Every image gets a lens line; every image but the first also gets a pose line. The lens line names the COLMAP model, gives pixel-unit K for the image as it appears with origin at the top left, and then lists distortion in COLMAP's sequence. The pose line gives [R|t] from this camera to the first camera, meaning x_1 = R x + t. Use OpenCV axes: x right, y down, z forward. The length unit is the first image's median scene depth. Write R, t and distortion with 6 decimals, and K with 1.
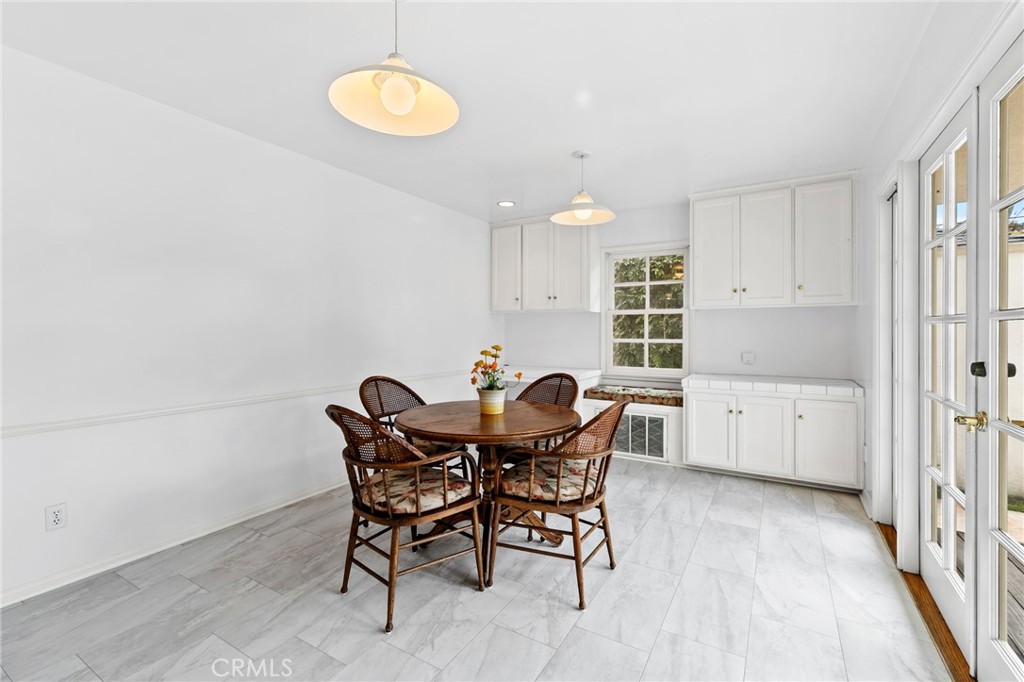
lens RADIAL K [[442.8, 0, 512.2], [0, 442.8, 336.2], [0, 0, 1]] dist [0.002285, 0.000511]
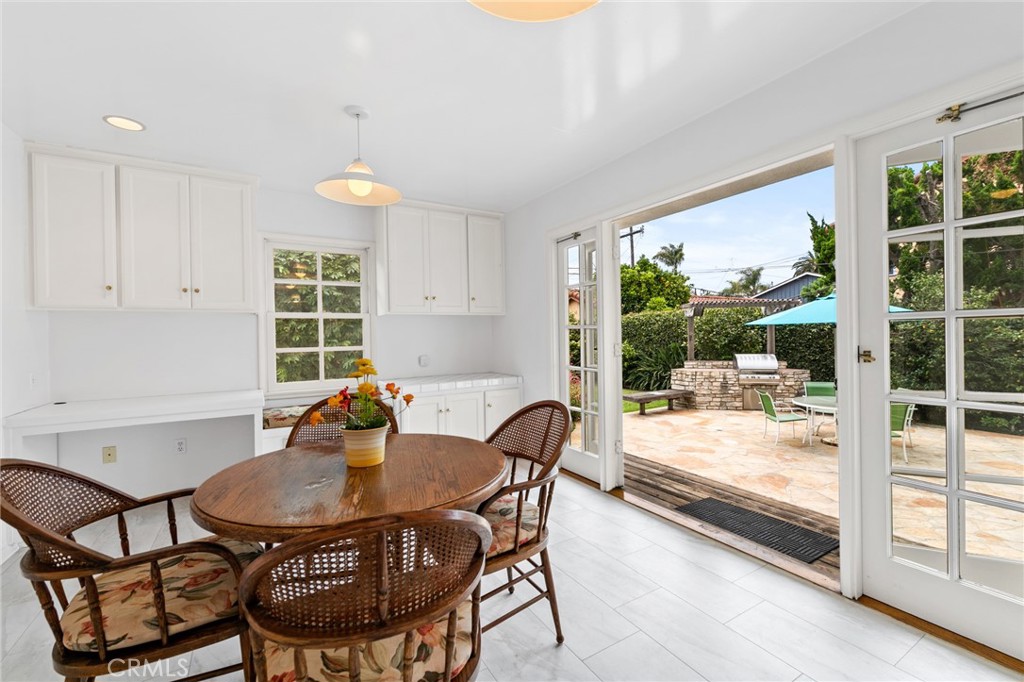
lens RADIAL K [[442.8, 0, 514.7], [0, 442.8, 337.5], [0, 0, 1]] dist [0.002285, 0.000511]
pose [[0.466916, -0.013960, 0.884192, -0.291862], [0.027800, 0.999613, 0.001102, -0.003468], [-0.883865, 0.024066, 0.467123, 0.278201]]
